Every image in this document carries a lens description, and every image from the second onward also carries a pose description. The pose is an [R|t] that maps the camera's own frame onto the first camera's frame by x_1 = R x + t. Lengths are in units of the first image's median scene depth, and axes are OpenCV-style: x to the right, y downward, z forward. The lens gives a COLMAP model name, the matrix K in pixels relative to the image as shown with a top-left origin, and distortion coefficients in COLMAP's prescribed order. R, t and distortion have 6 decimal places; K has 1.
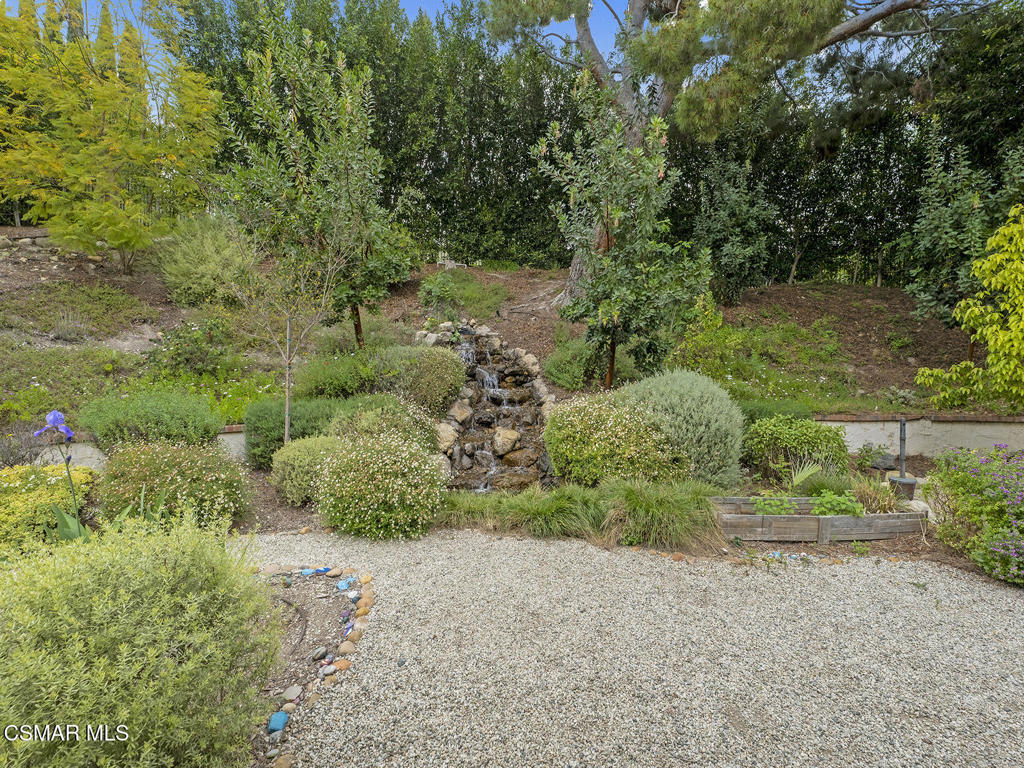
lens RADIAL K [[422.0, 0, 510.3], [0, 422.0, 378.8], [0, 0, 1]] dist [0.001275, 0.000152]
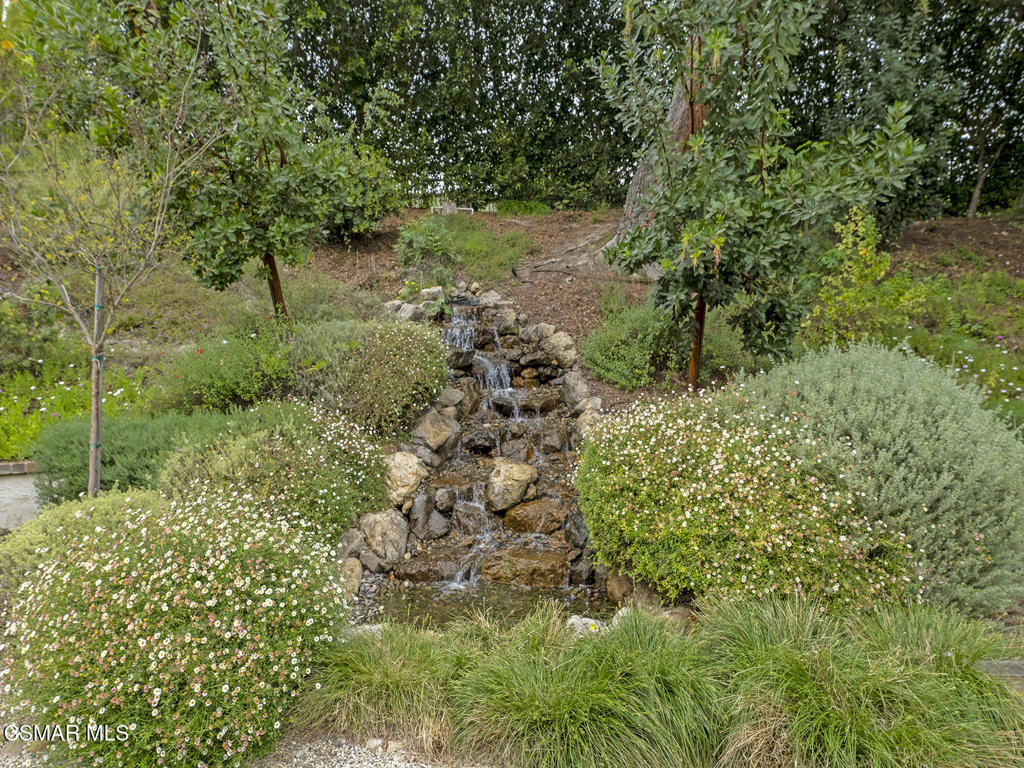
lens RADIAL K [[530.7, 0, 512.0], [0, 530.7, 384.0], [0, 0, 1]] dist [0.001553, -0.000121]
pose [[0.997116, -0.015947, -0.074200, 0.038731], [0.017380, 0.999674, 0.018709, 0.002875], [0.073877, -0.019944, 0.997068, 0.264265]]
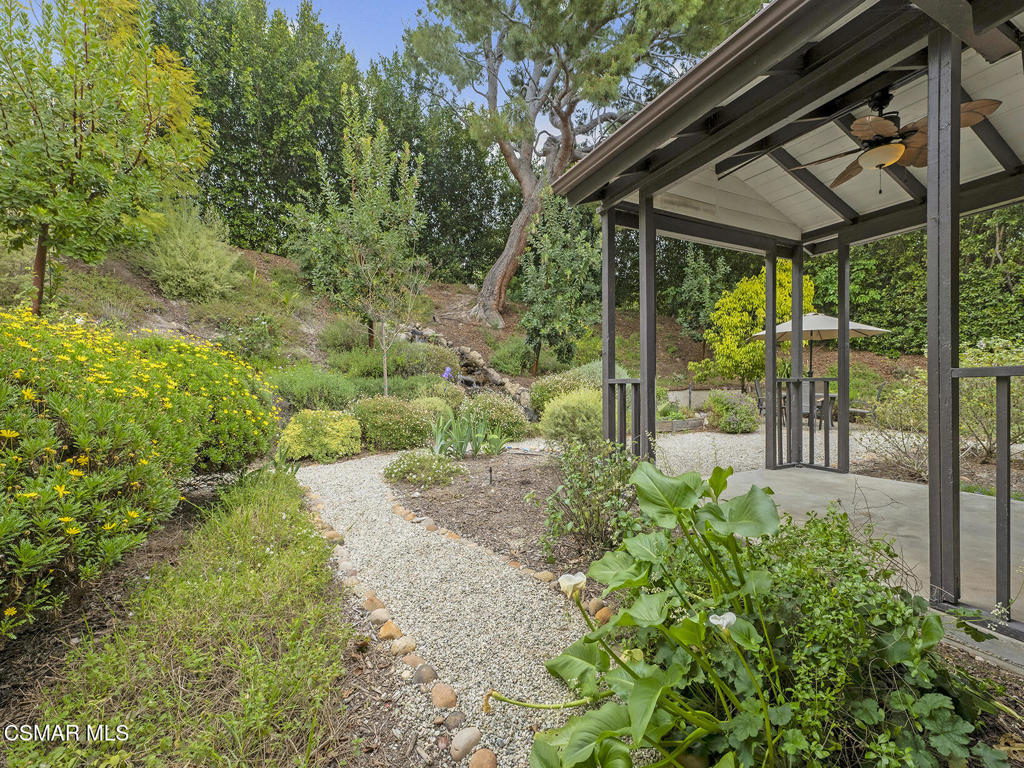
lens RADIAL K [[411.5, 0, 509.8], [0, 411.5, 382.2], [0, 0, 1]] dist [0.000290, 0.000034]
pose [[0.906679, -0.010047, 0.421701, -0.526381], [0.006215, 0.999926, 0.010460, 0.037836], [-0.421775, -0.006863, 0.906675, -0.348319]]
